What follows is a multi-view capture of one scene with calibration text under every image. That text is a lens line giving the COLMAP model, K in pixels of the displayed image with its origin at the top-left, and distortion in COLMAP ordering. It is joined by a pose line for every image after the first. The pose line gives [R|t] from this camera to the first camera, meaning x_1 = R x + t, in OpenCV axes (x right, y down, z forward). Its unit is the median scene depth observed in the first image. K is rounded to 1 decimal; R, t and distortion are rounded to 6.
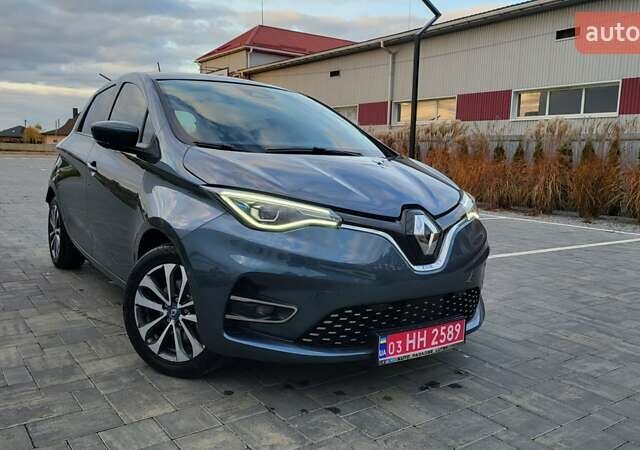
lens RADIAL K [[523.9, 0, 337.5], [0, 523.9, 212.8], [0, 0, 1]] dist [0.091401, -0.086086]
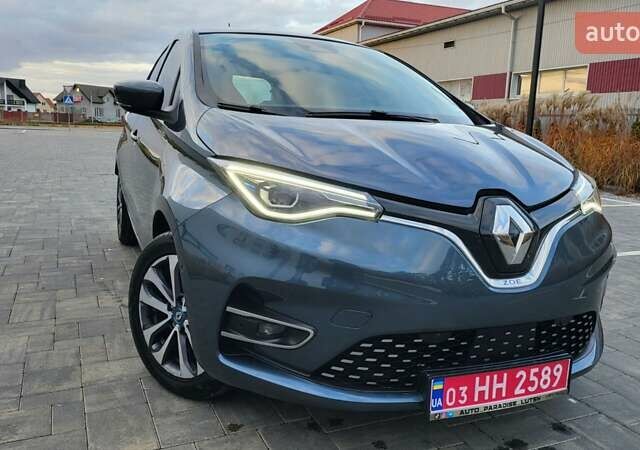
lens RADIAL K [[523.9, 0, 337.5], [0, 523.9, 212.8], [0, 0, 1]] dist [0.091401, -0.086086]
pose [[0.977651, 0.037853, -0.206800, 0.084130], [-0.029161, 0.998565, 0.044919, -0.010130], [0.208204, -0.037884, 0.977351, 0.273288]]
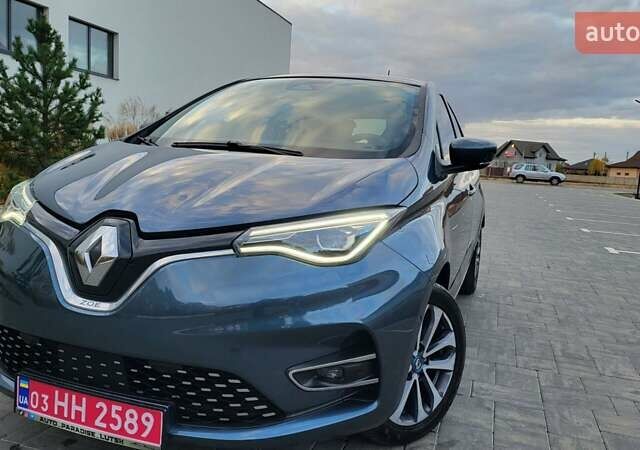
lens RADIAL K [[523.9, 0, 337.5], [0, 523.9, 212.8], [0, 0, 1]] dist [0.091401, -0.086086]
pose [[0.597915, 0.088133, -0.796699, 0.845090], [-0.131122, 0.991302, 0.011255, -0.057837], [0.790762, 0.097735, 0.604271, 0.786532]]
